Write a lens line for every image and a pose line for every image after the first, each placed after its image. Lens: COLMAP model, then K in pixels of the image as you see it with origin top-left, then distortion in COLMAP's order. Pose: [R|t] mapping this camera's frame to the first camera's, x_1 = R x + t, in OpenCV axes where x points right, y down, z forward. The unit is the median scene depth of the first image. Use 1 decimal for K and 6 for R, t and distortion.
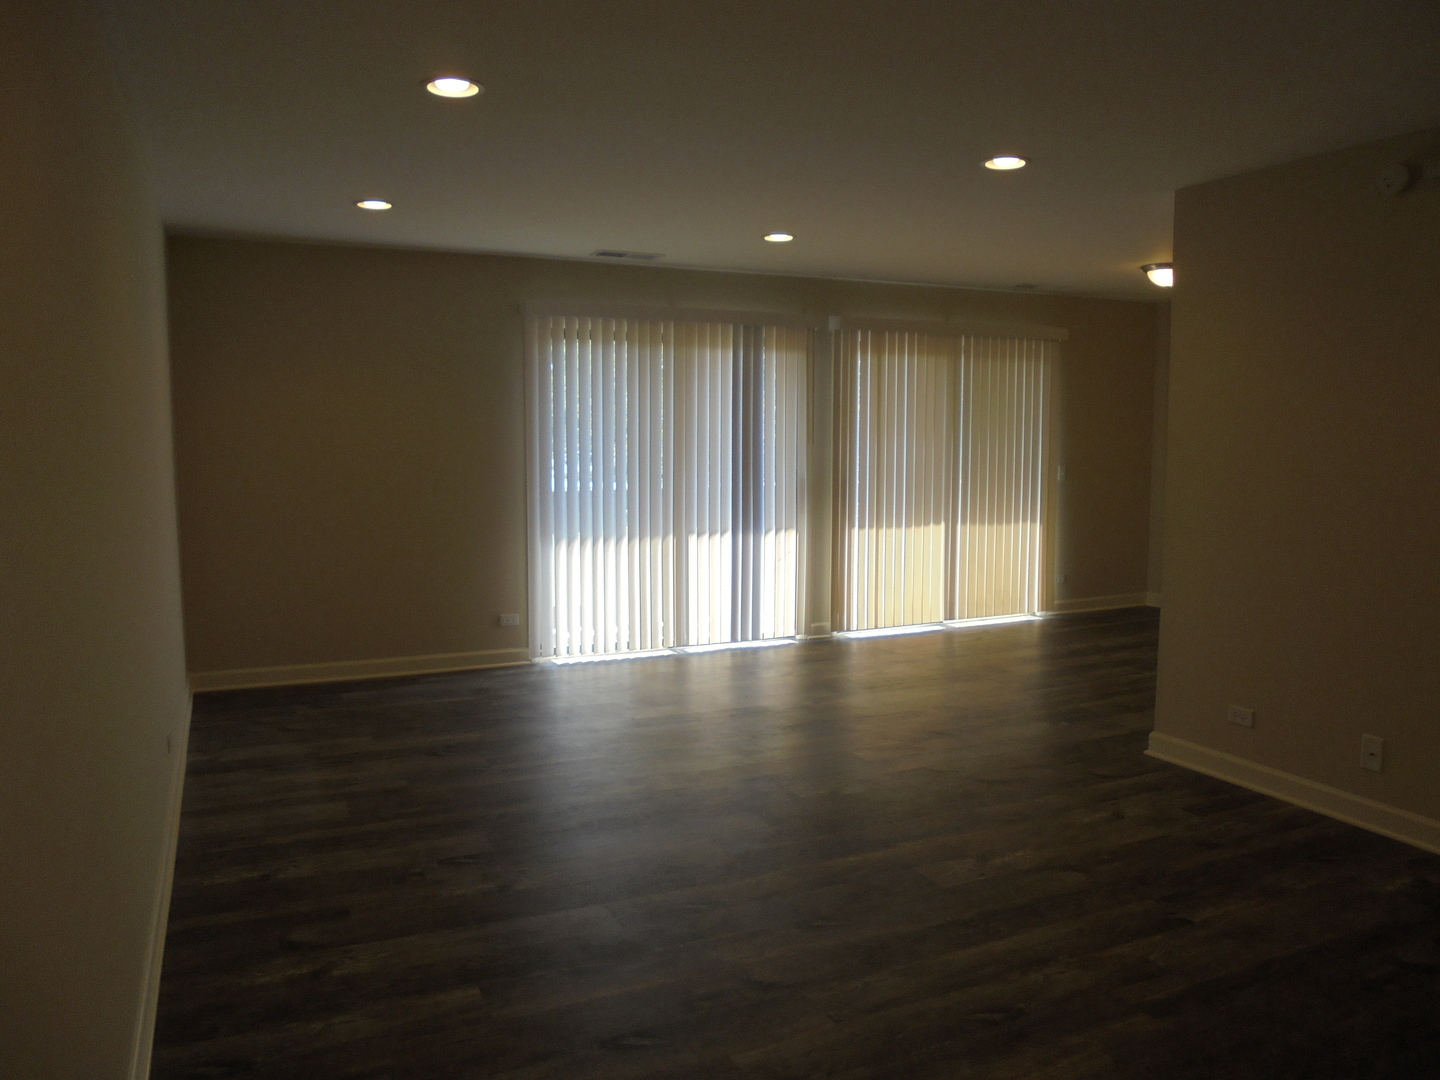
lens RADIAL K [[1085.1, 0, 728.5], [0, 1085.1, 539.3], [0, 0, 1]] dist [-0.129462, 0.107945]
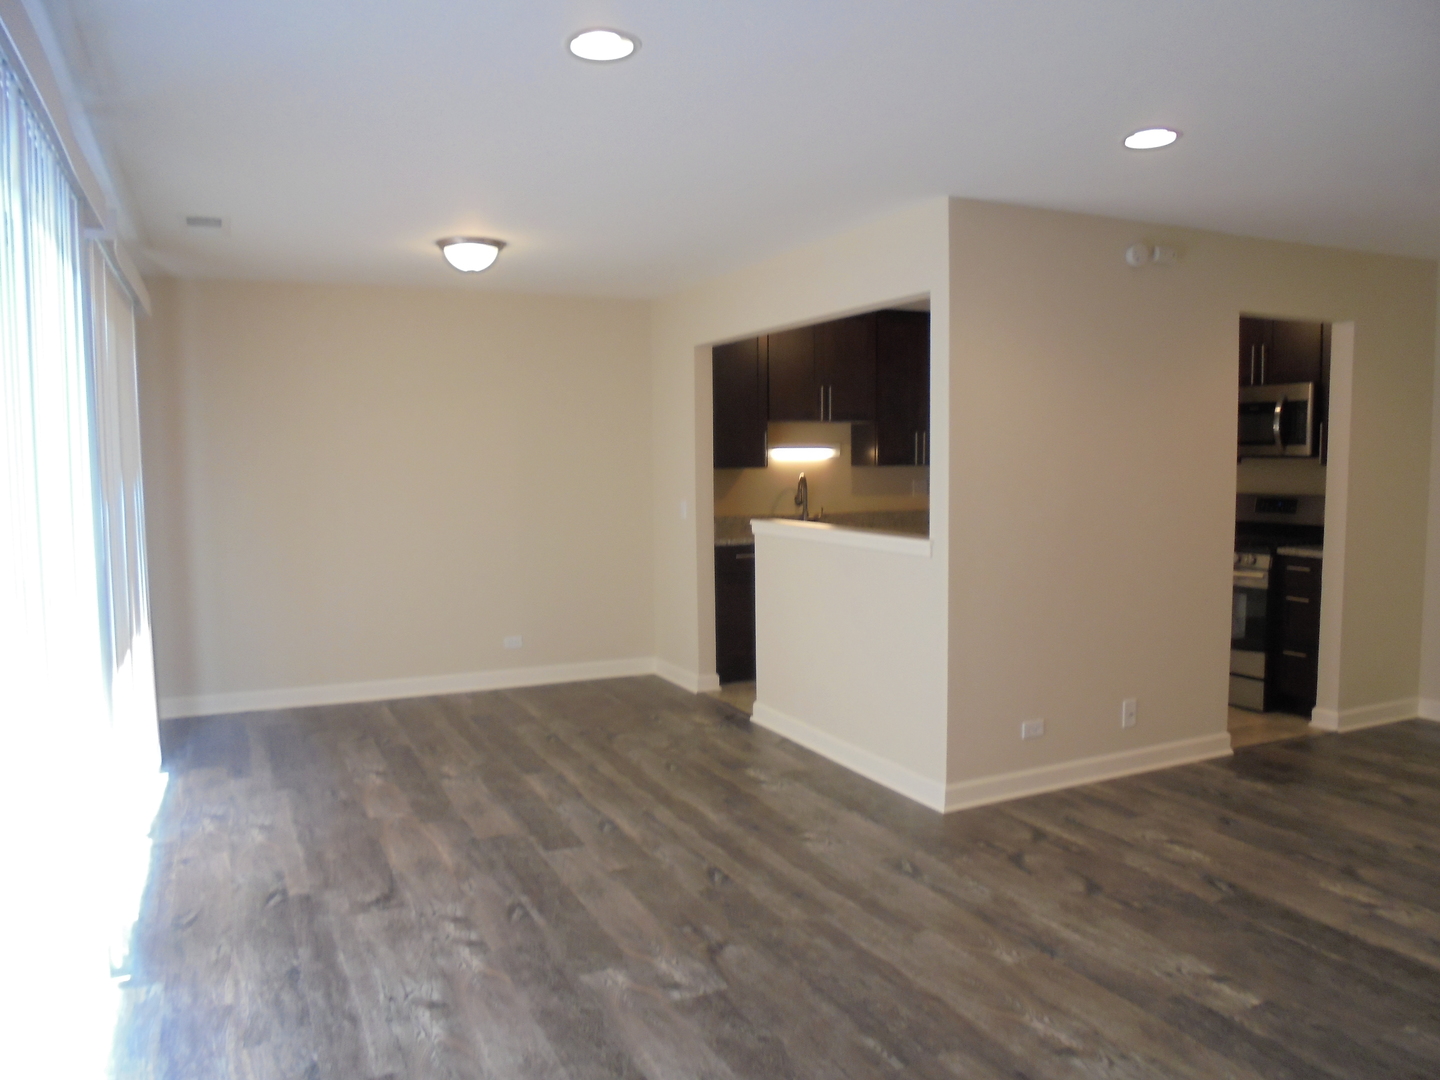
lens RADIAL K [[1085.1, 0, 717.3], [0, 1085.1, 542.0], [0, 0, 1]] dist [-0.129462, 0.107945]
pose [[0.000806, -0.078940, 0.996879, -0.348846], [0.109297, 0.990914, 0.078379, -0.083001], [-0.994009, 0.108893, 0.009427, 0.808687]]
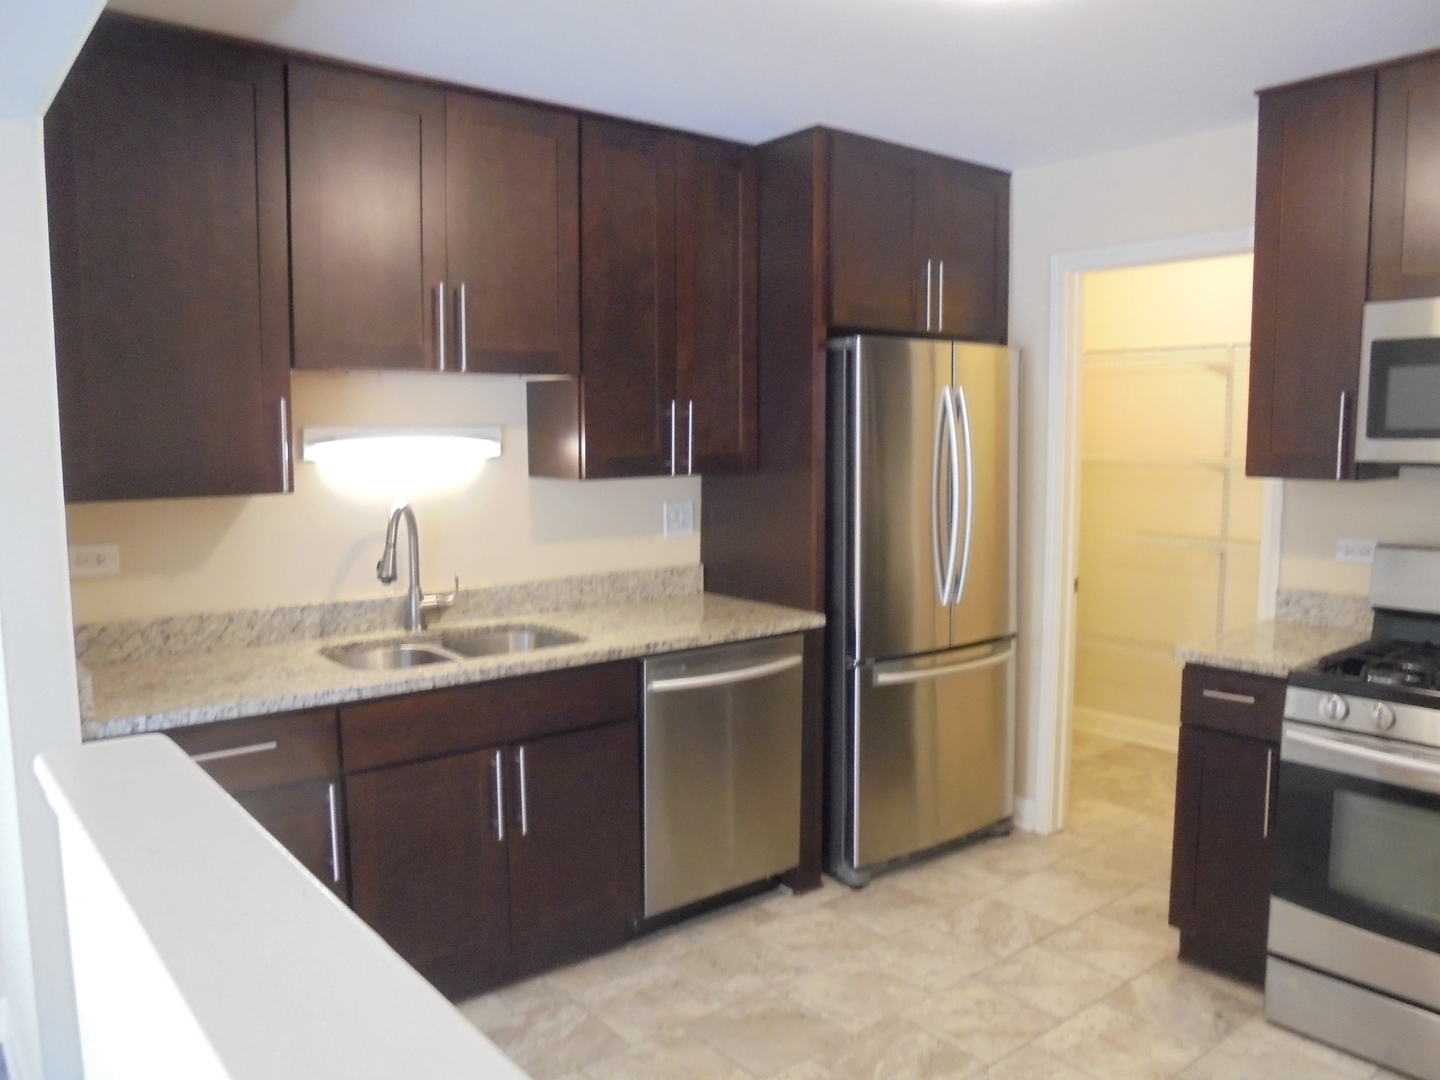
lens RADIAL K [[1085.1, 0, 721.6], [0, 1085.1, 545.7], [0, 0, 1]] dist [-0.129462, 0.107945]
pose [[-0.245557, -0.099563, 0.964256, 0.281971], [0.101524, 0.986600, 0.127724, -0.081427], [-0.964051, 0.129258, -0.232158, 0.704367]]
